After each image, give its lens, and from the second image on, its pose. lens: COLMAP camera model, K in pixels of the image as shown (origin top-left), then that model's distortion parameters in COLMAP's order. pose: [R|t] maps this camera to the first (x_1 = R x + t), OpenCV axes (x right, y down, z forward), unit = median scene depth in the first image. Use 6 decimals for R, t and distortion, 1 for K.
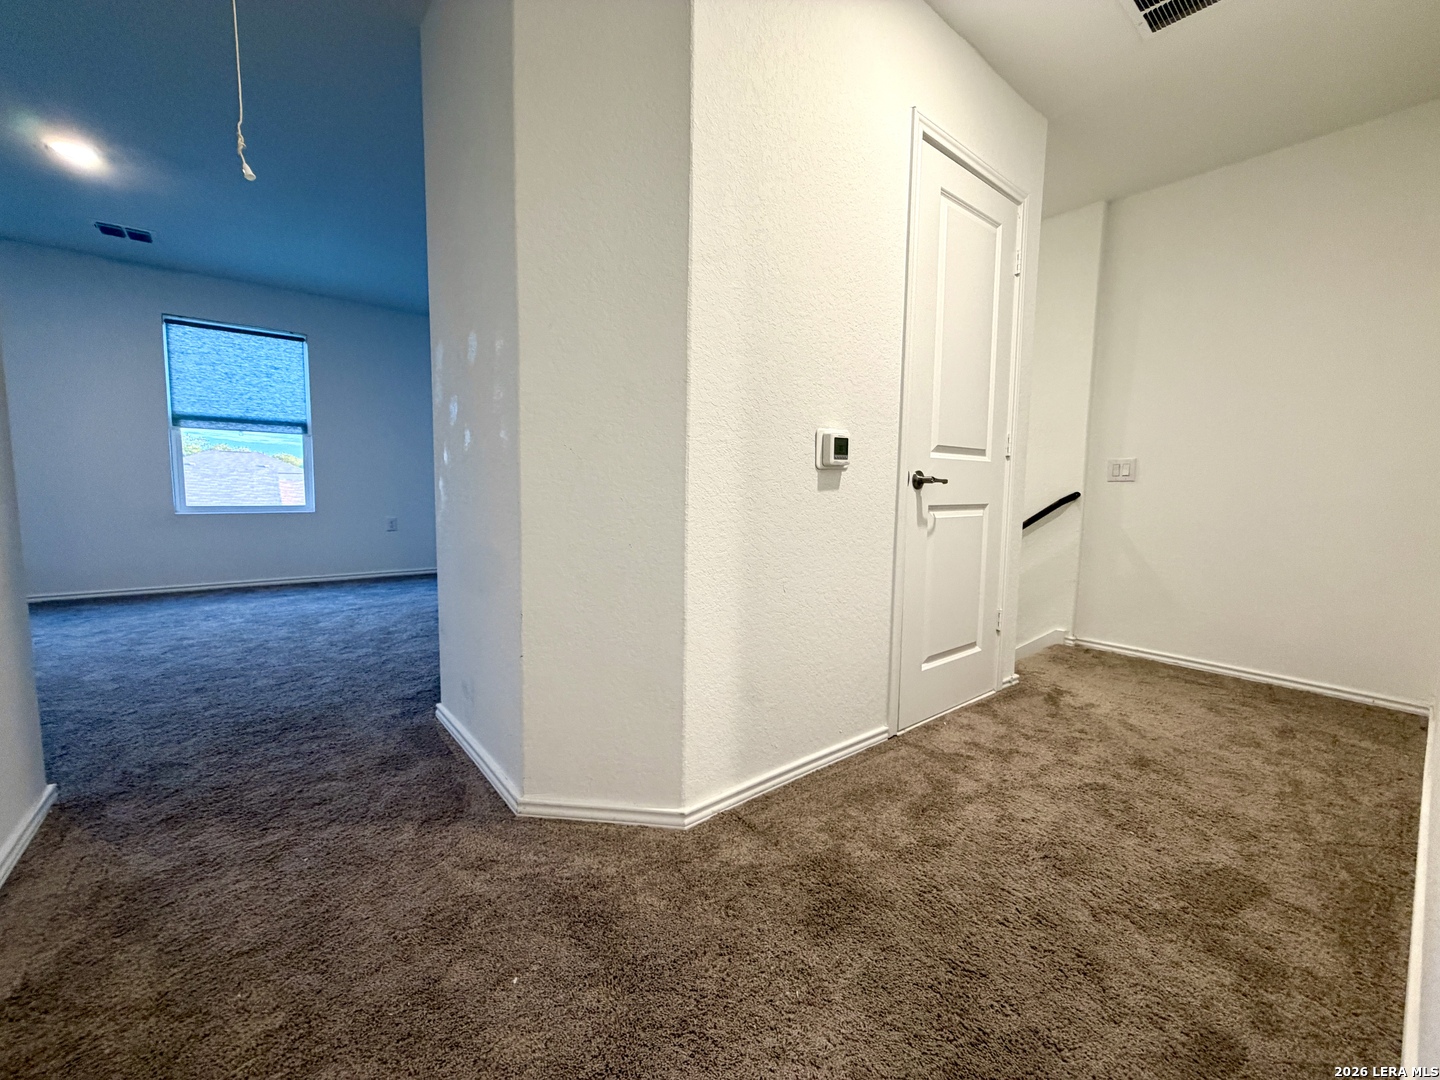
lens RADIAL K [[575.5, 0, 716.2], [0, 575.5, 541.8], [0, 0, 1]] dist [-0.000705, -0.000099]
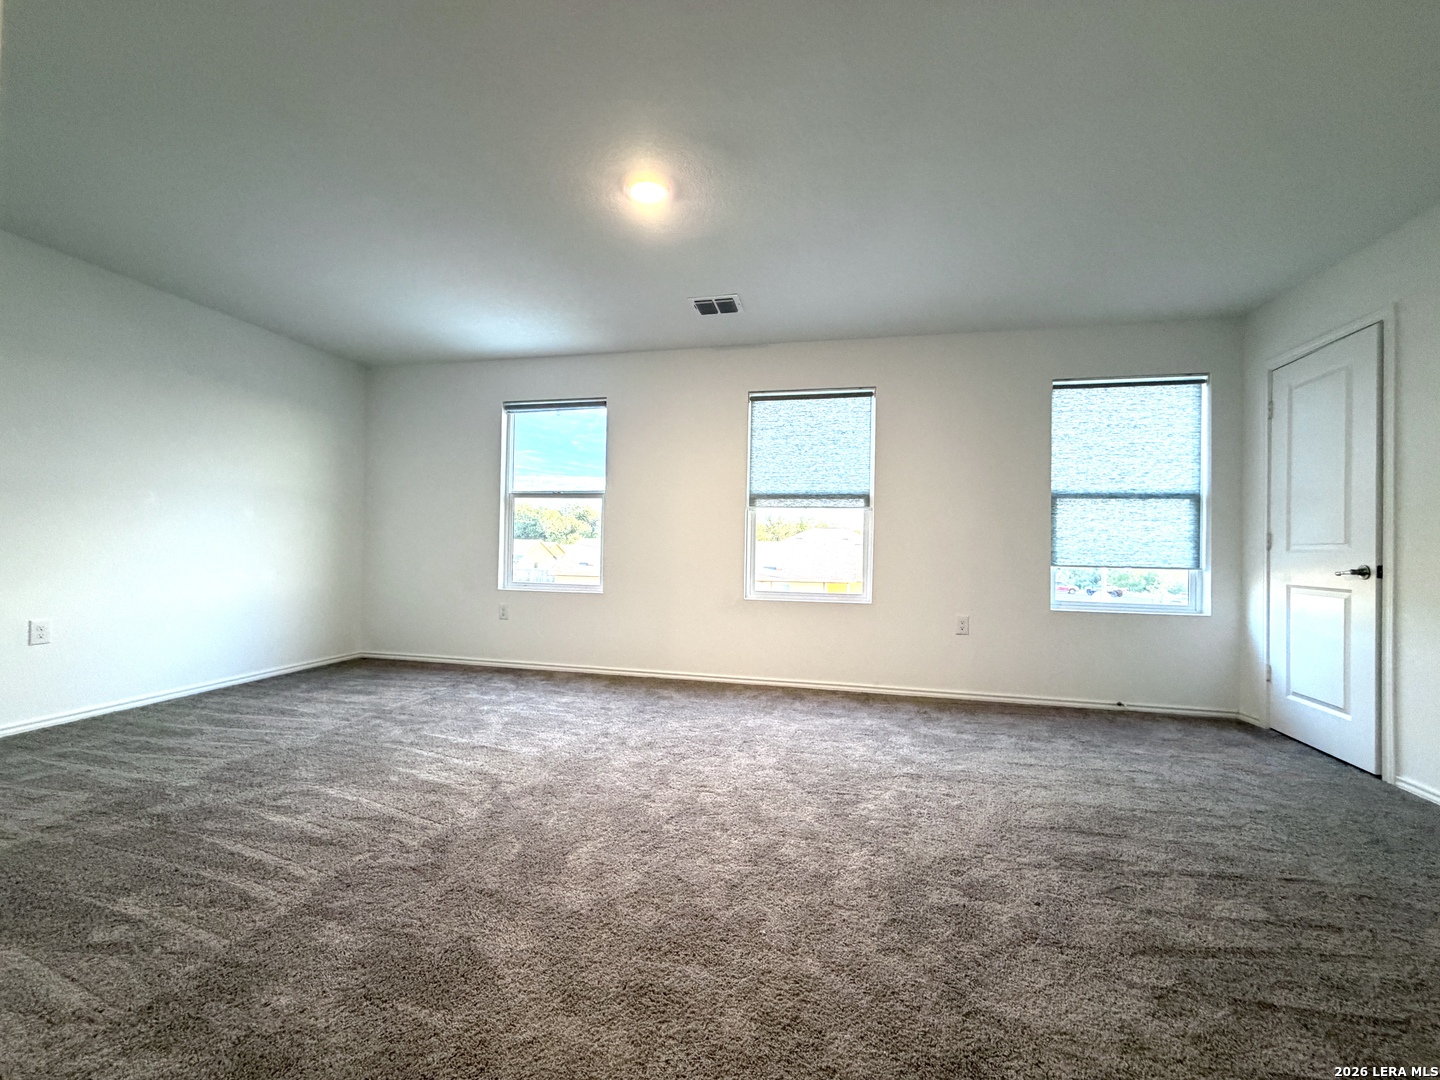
lens RADIAL K [[575.5, 0, 716.2], [0, 575.5, 541.8], [0, 0, 1]] dist [-0.000705, -0.000099]
pose [[0.629950, -0.012186, -0.776540, -0.234236], [-0.082926, 0.993105, -0.082856, -0.058199], [0.772196, 0.116590, 0.624596, 0.357022]]
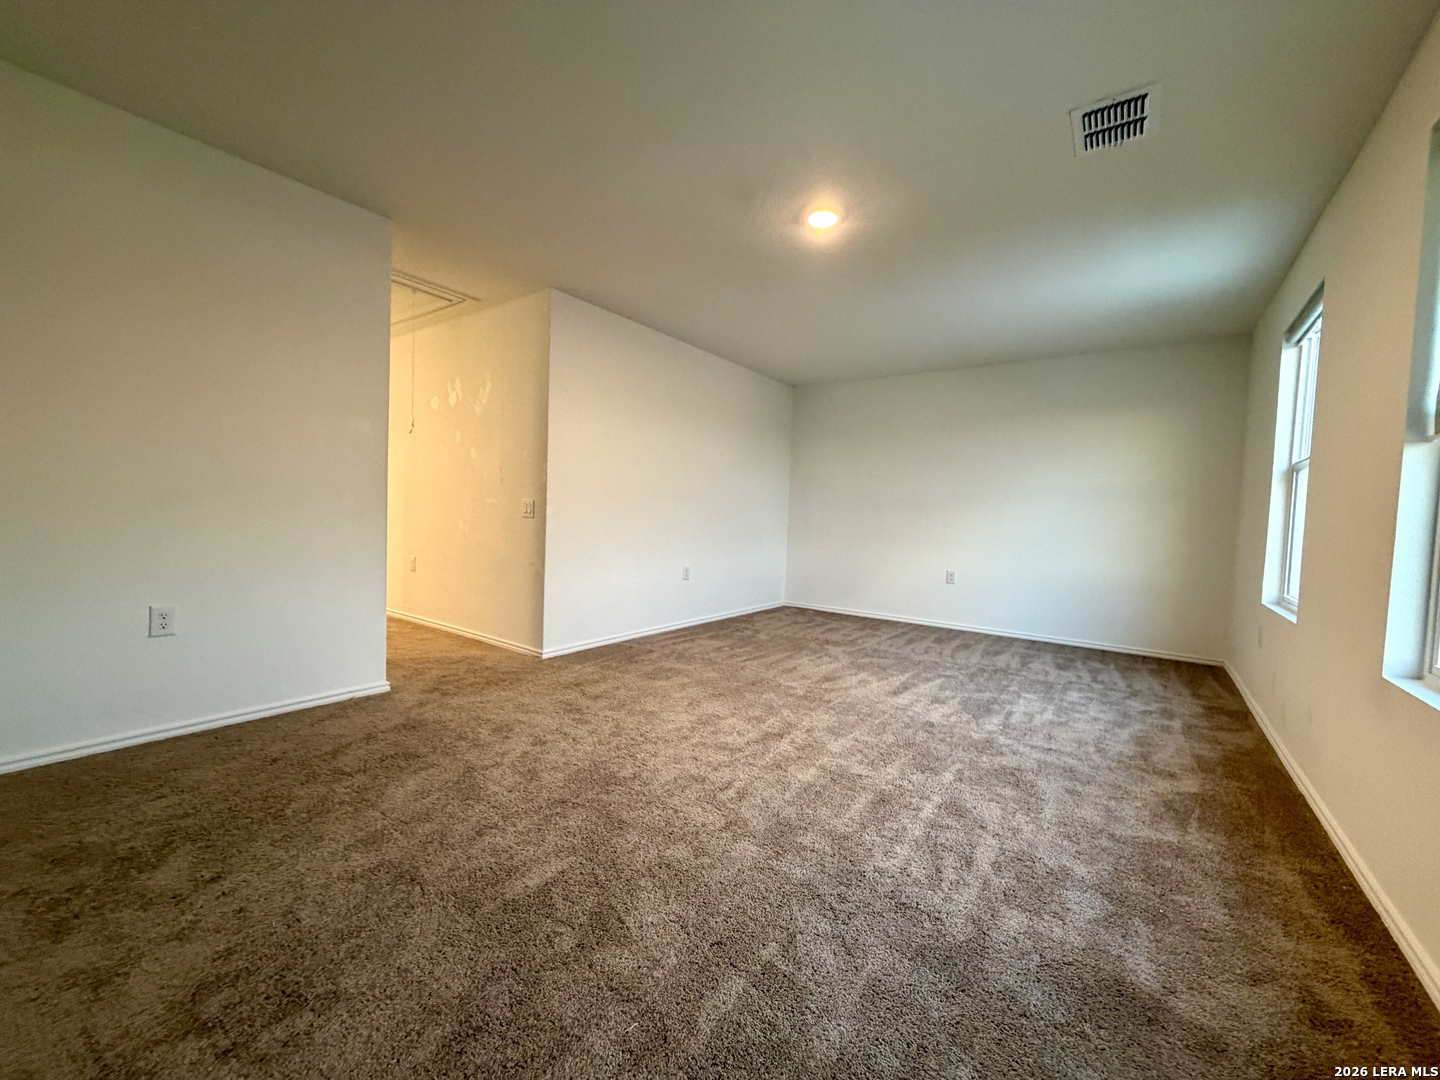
lens RADIAL K [[575.5, 0, 716.2], [0, 575.5, 541.8], [0, 0, 1]] dist [-0.000705, -0.000099]
pose [[-0.964506, -0.038768, -0.261200, -0.415014], [-0.075668, 0.988259, 0.132733, -0.142130], [0.252987, 0.147786, -0.956115, 1.179098]]
